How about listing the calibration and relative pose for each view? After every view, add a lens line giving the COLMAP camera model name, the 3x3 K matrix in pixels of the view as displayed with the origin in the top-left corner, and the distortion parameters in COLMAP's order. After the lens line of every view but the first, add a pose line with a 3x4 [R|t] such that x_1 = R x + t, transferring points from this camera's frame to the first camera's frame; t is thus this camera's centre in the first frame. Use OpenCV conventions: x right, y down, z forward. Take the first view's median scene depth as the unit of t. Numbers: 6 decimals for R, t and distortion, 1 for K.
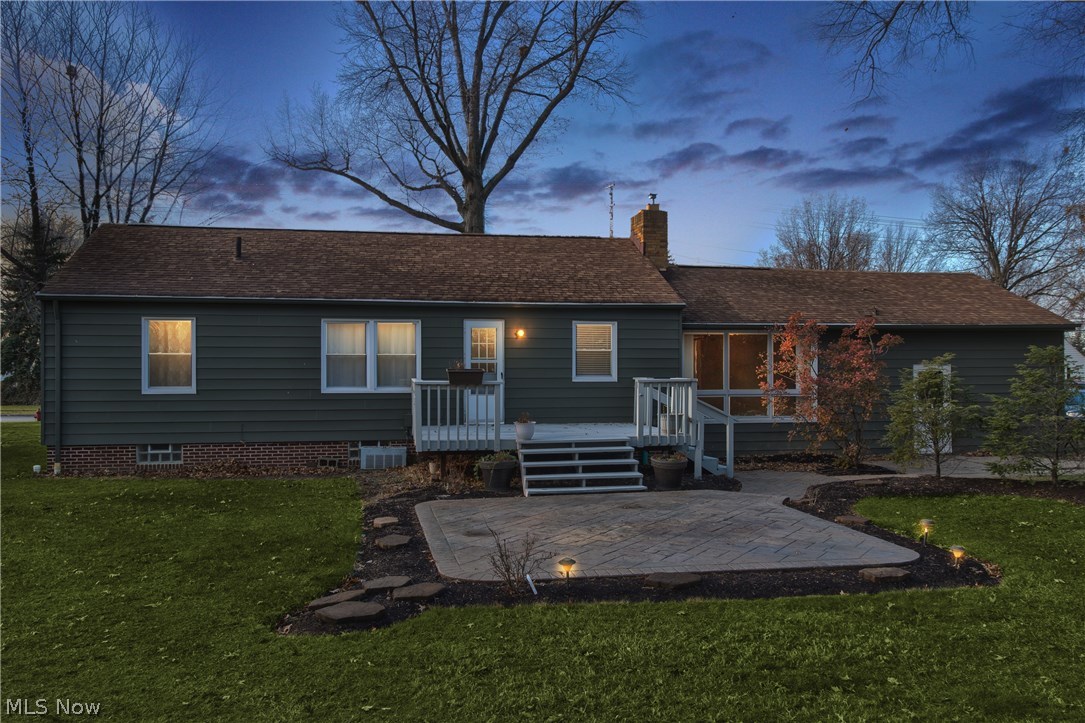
lens RADIAL K [[854.8, 0, 540.5], [0, 854.8, 360.2], [0, 0, 1]] dist [0.003611, 0.003038]
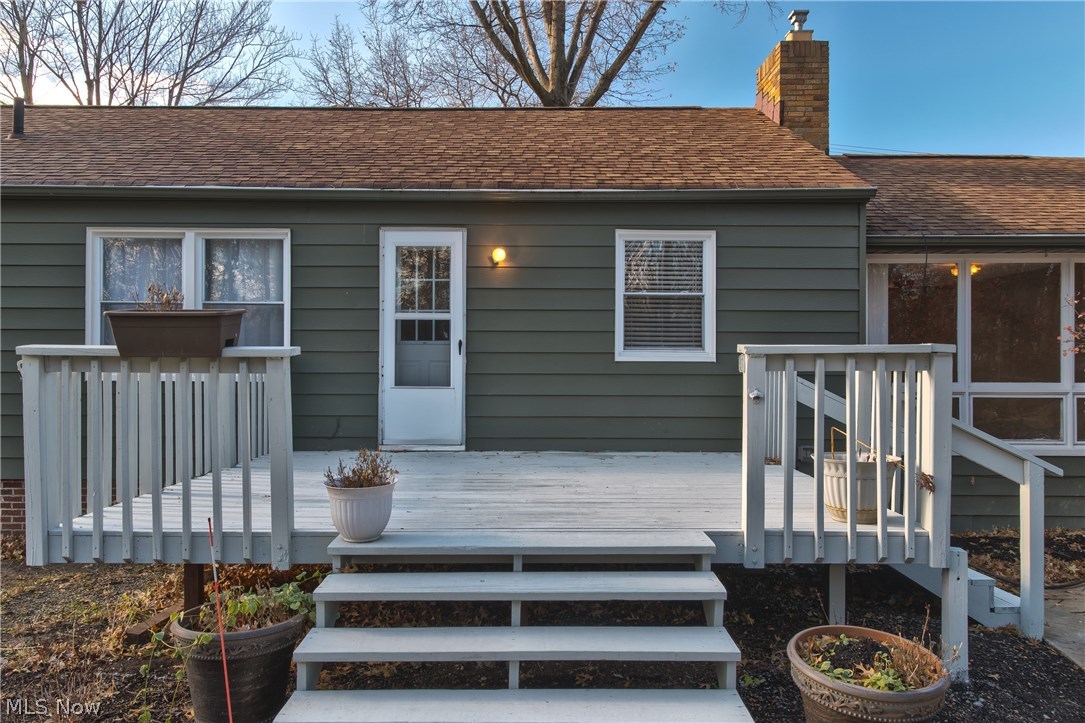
lens RADIAL K [[792.2, 0, 525.5], [0, 792.2, 349.5], [0, 0, 1]] dist [0.017604, -0.007019]
pose [[0.979920, 0.001579, -0.199387, 0.079125], [-0.002013, 0.999996, -0.001975, 0.020810], [0.199383, 0.002337, 0.979919, 0.600240]]
